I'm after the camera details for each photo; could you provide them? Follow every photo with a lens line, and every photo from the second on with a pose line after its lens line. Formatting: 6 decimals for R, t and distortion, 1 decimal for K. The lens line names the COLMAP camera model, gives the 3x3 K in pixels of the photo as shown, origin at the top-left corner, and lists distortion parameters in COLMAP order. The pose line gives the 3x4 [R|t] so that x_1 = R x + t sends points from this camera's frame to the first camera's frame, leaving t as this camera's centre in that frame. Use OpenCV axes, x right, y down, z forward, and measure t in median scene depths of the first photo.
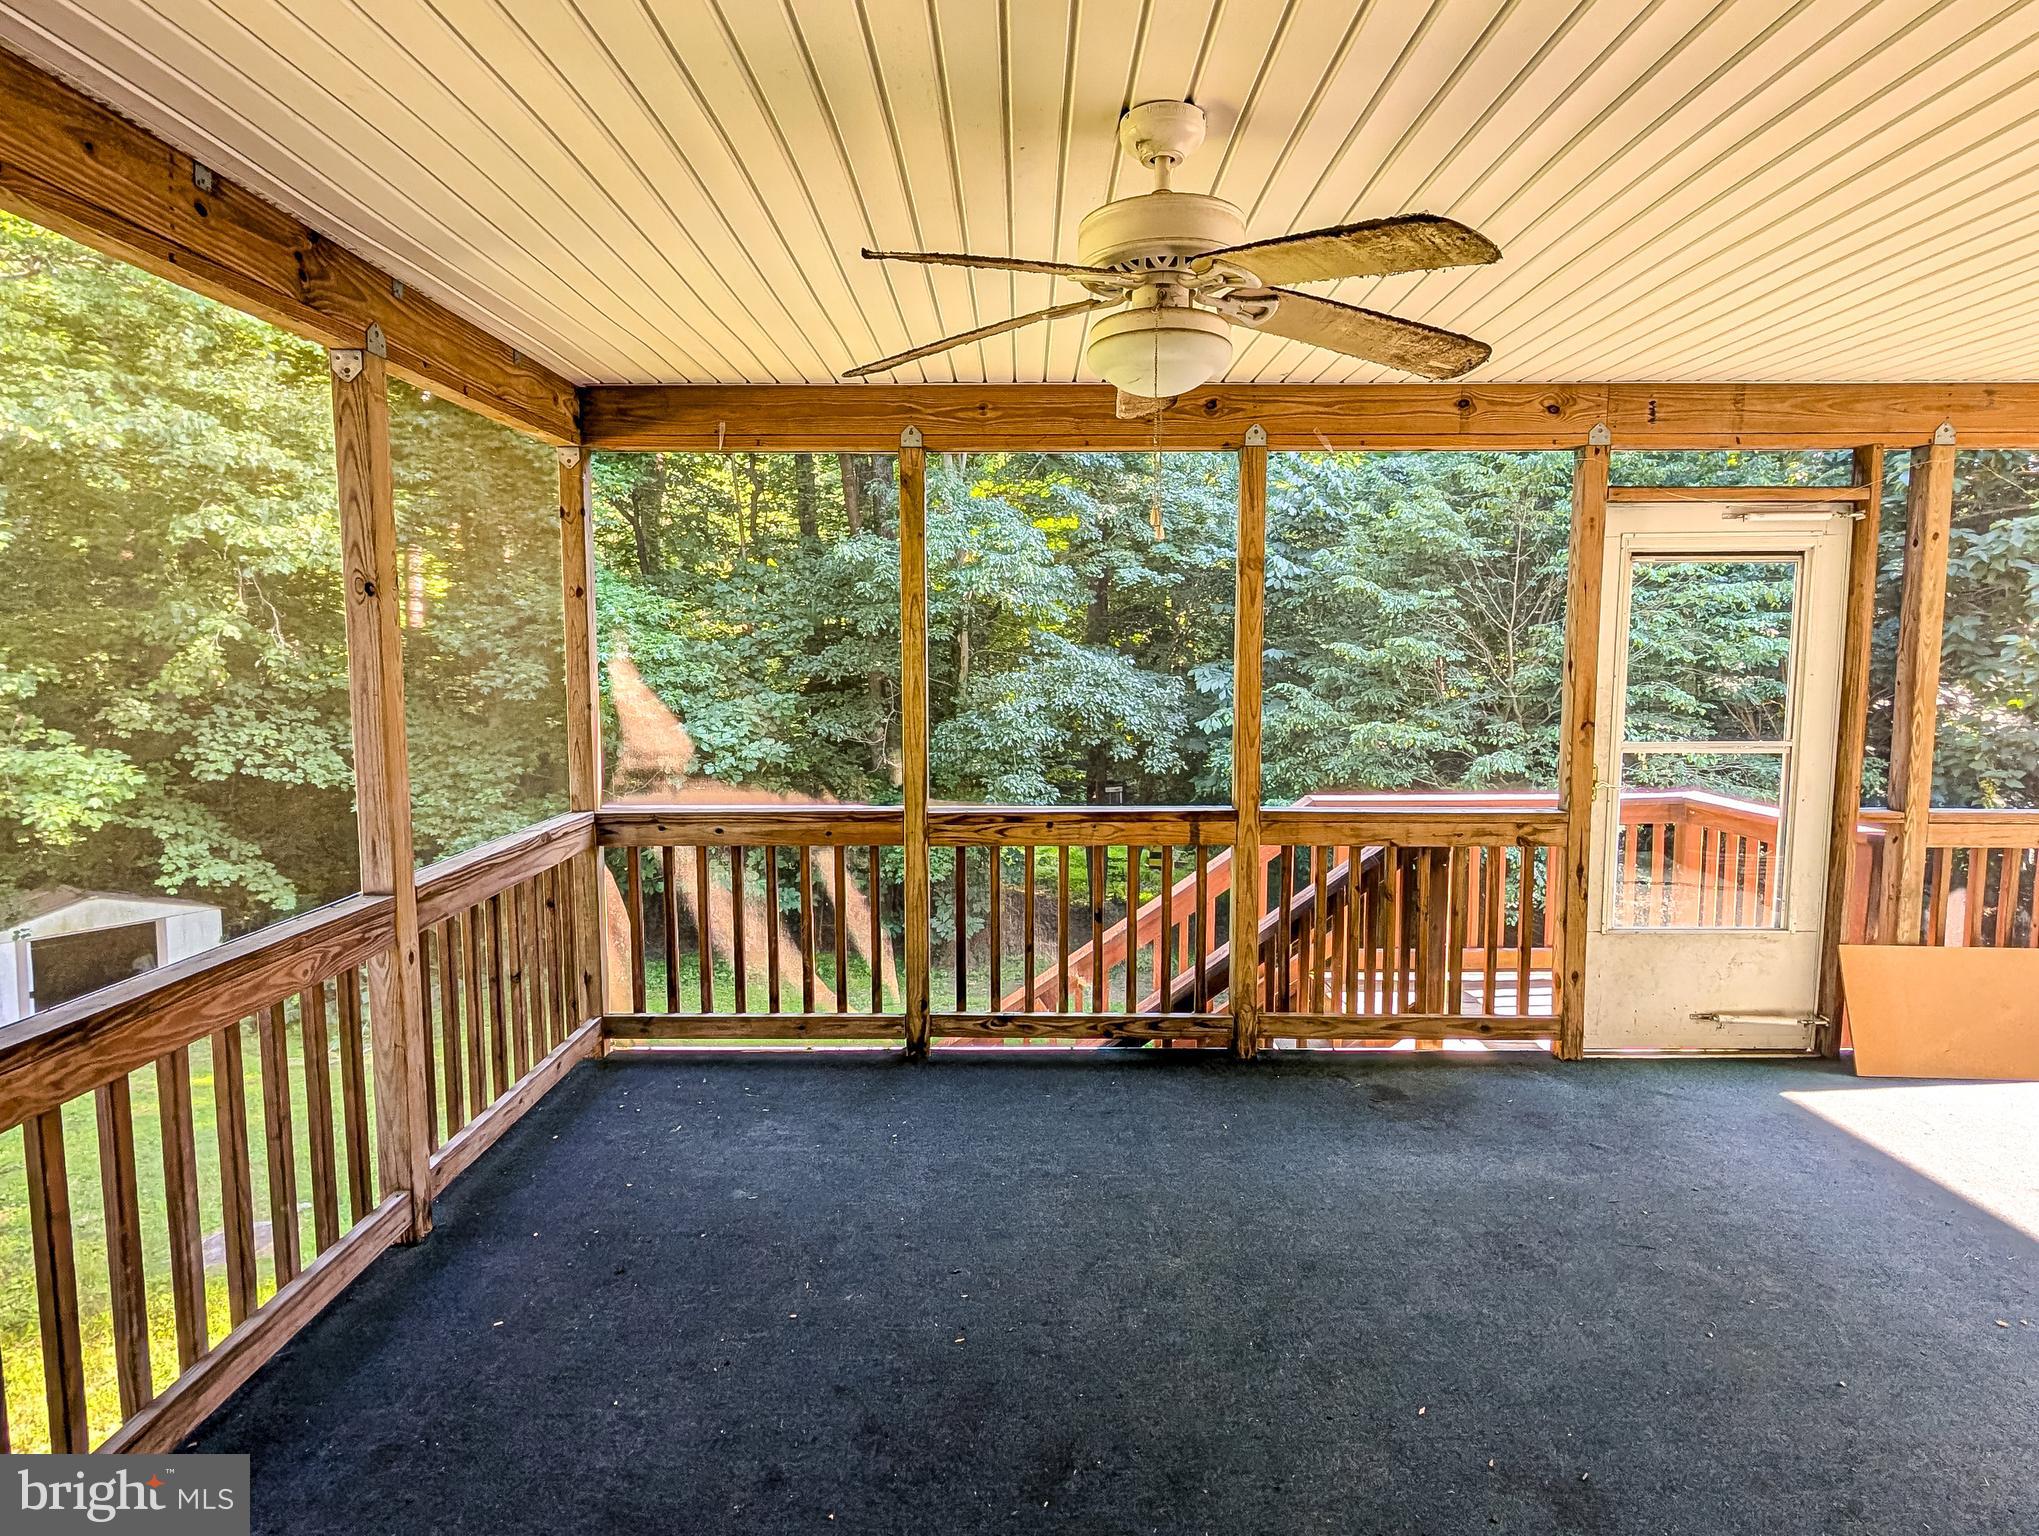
lens RADIAL K [[1022.8, 0, 1018.2], [0, 1022.8, 733.3], [0, 0, 1]] dist [0.001231, -0.000847]
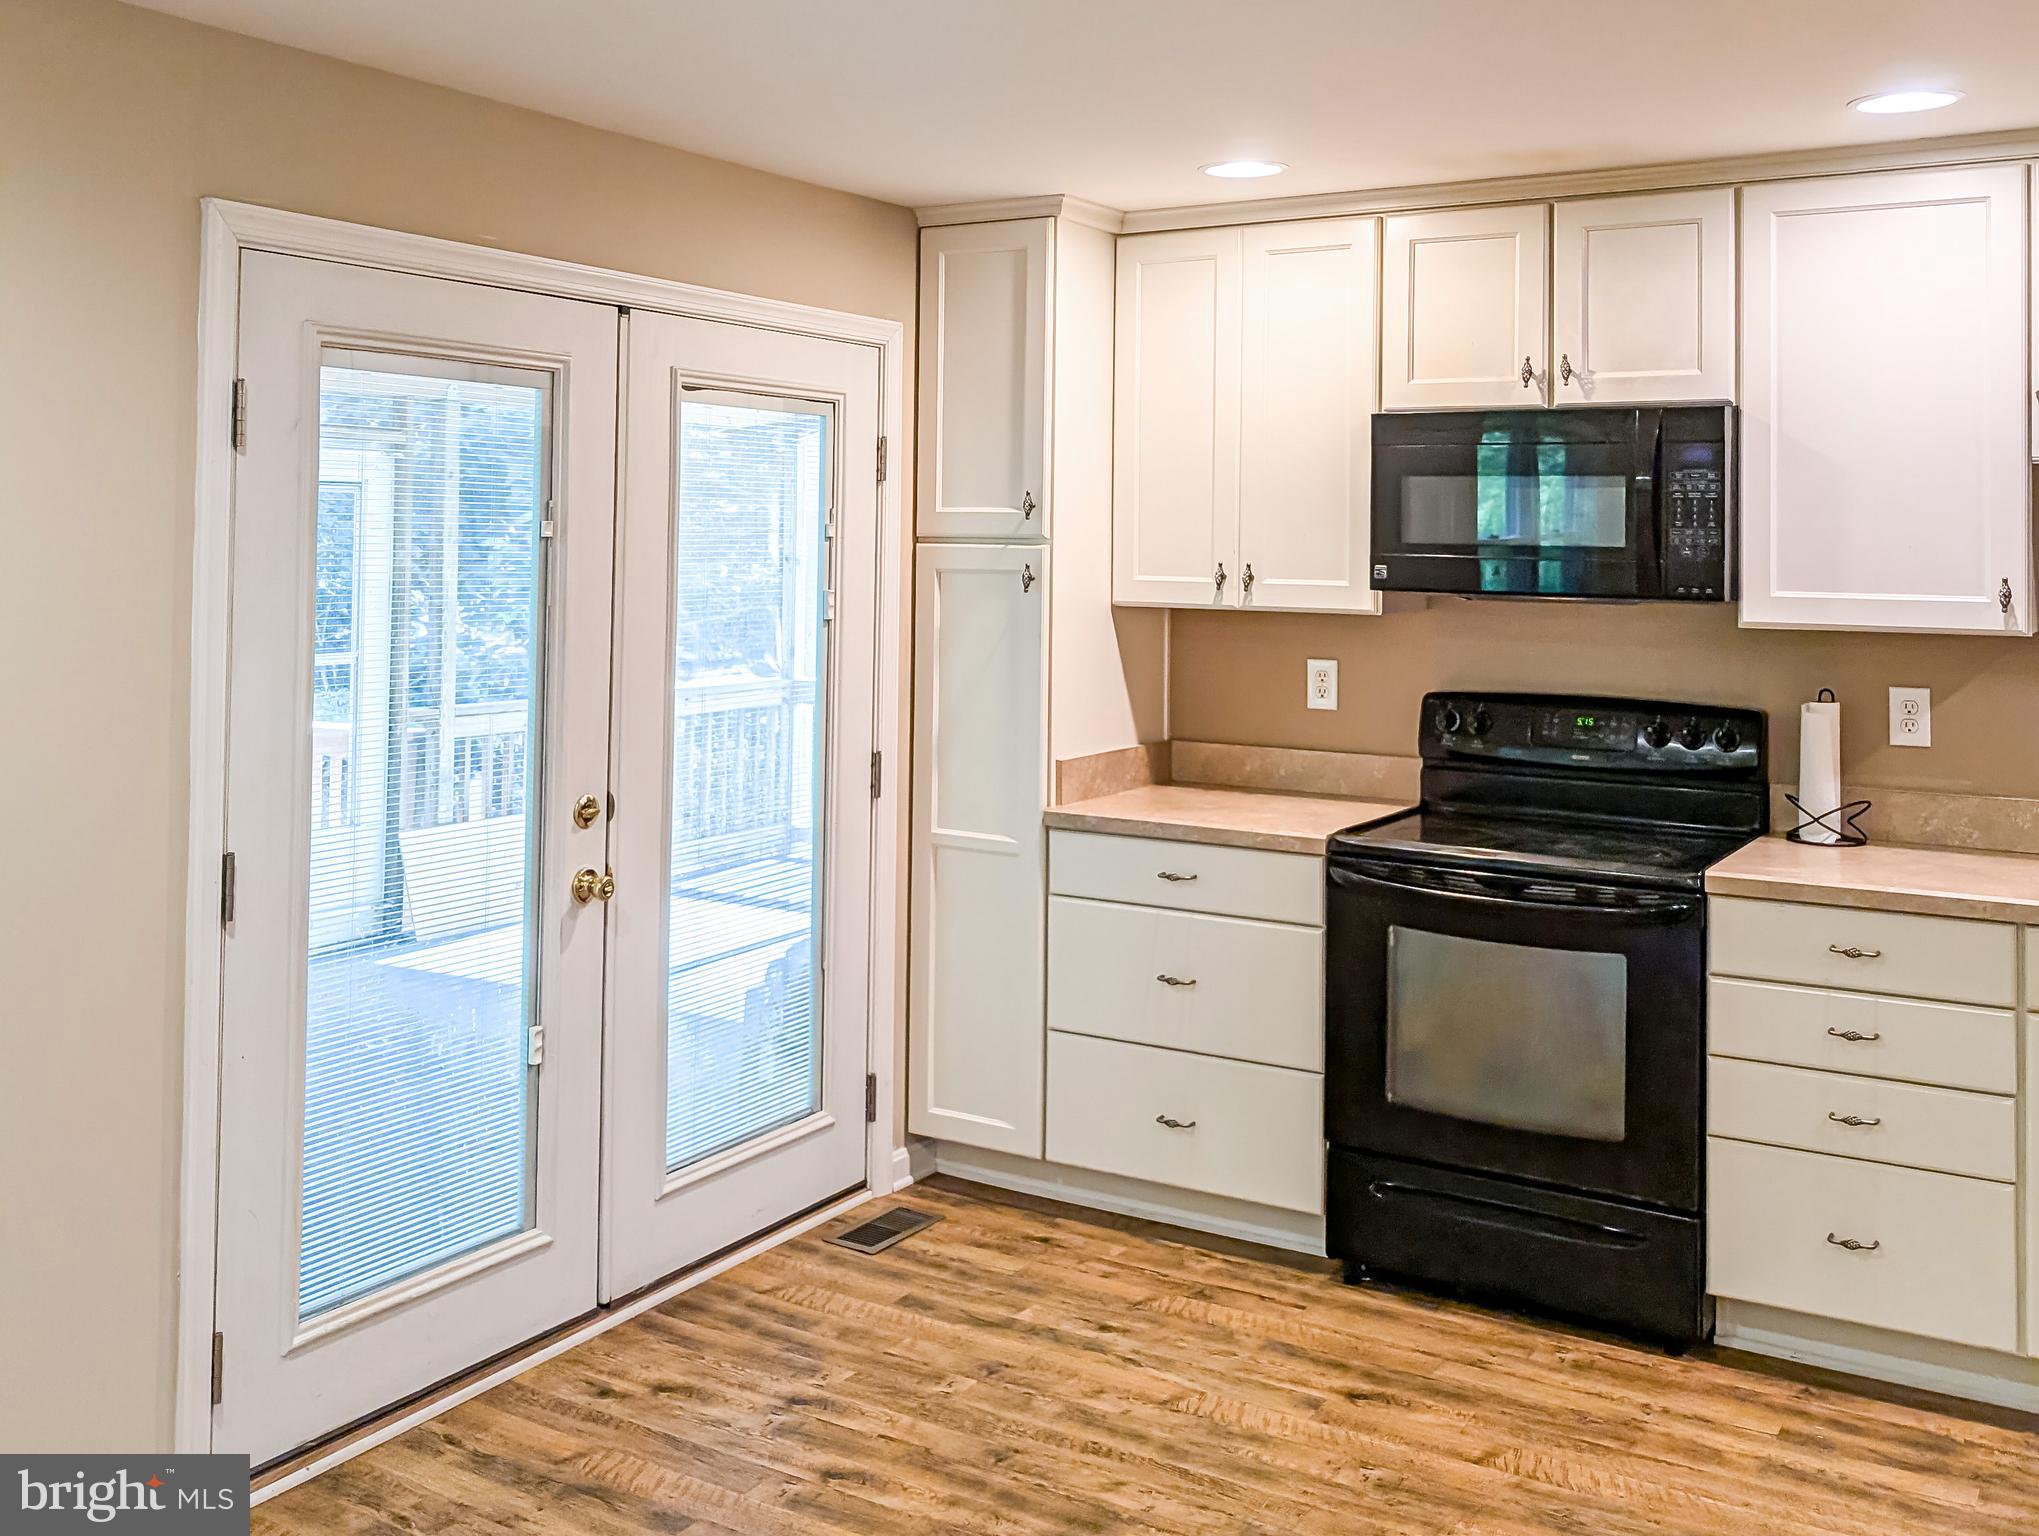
lens RADIAL K [[1955.5, 0, 1005.0], [0, 1955.5, 489.1], [0, 0, 1]] dist [0.013979, 0.000000]
pose [[0.518523, 0.030007, 0.854537, -0.692375], [0.061305, 0.995507, -0.072157, 0.027829], [-0.852863, 0.089802, 0.514354, -0.698247]]
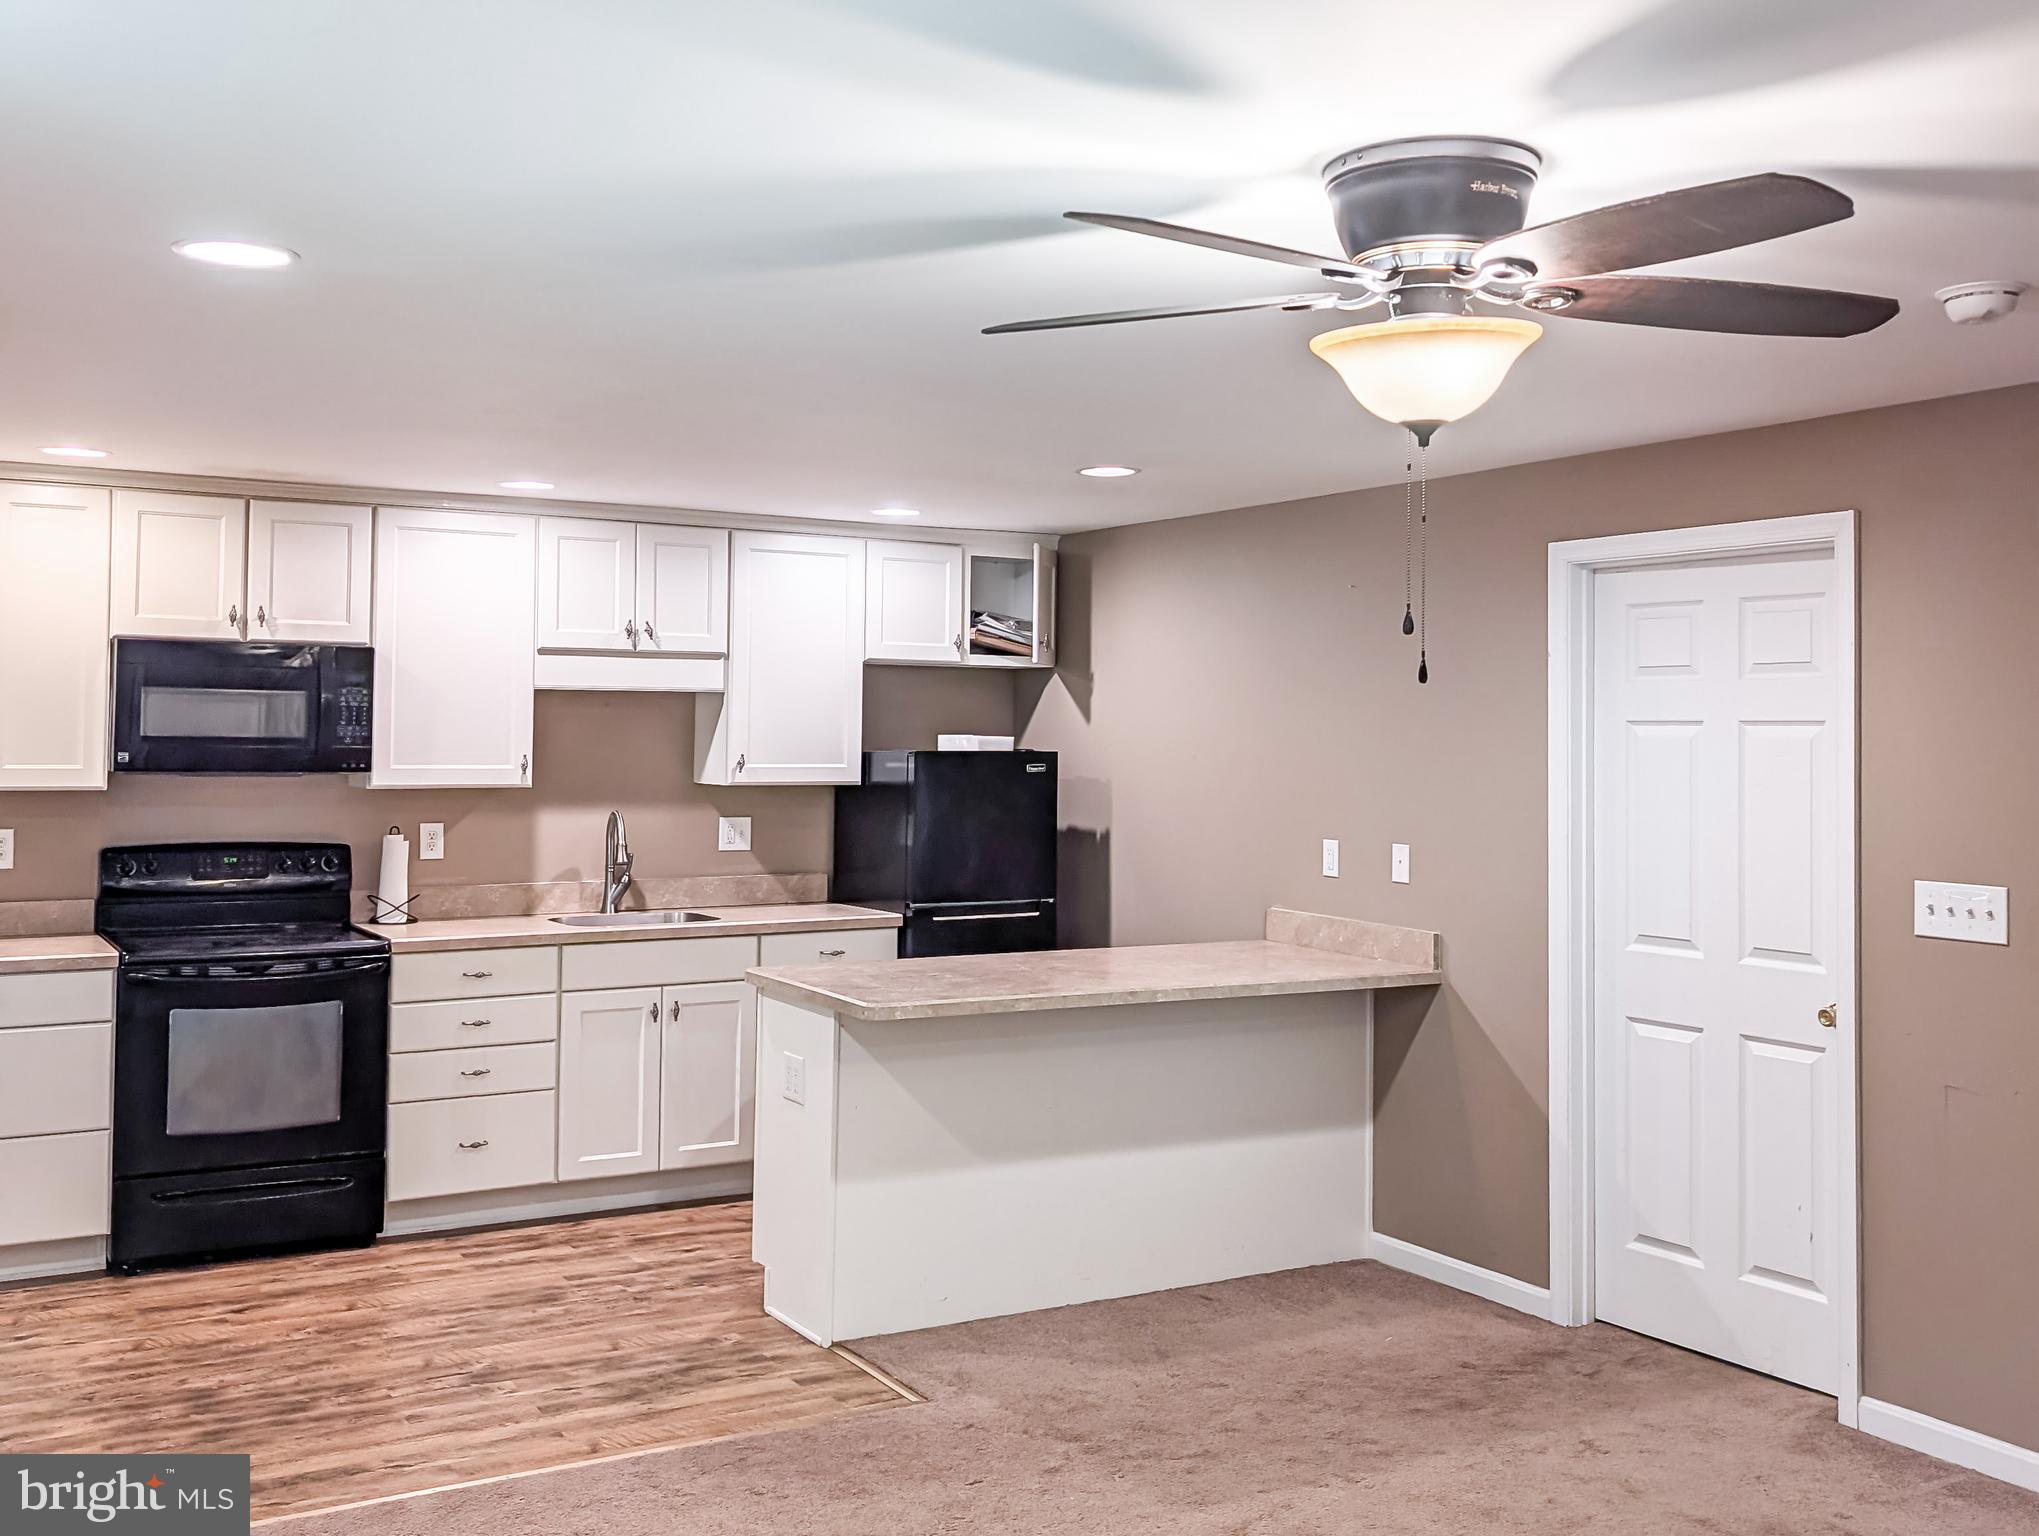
lens RADIAL K [[1955.5, 0, 972.0], [0, 1955.5, 681.3], [0, 0, 1]] dist [0.013979, 0.000000]
pose [[-0.498862, 0.023188, 0.866371, -1.264854], [0.067559, 0.997641, 0.012199, -0.025779], [-0.864044, 0.064617, -0.499251, -0.106261]]
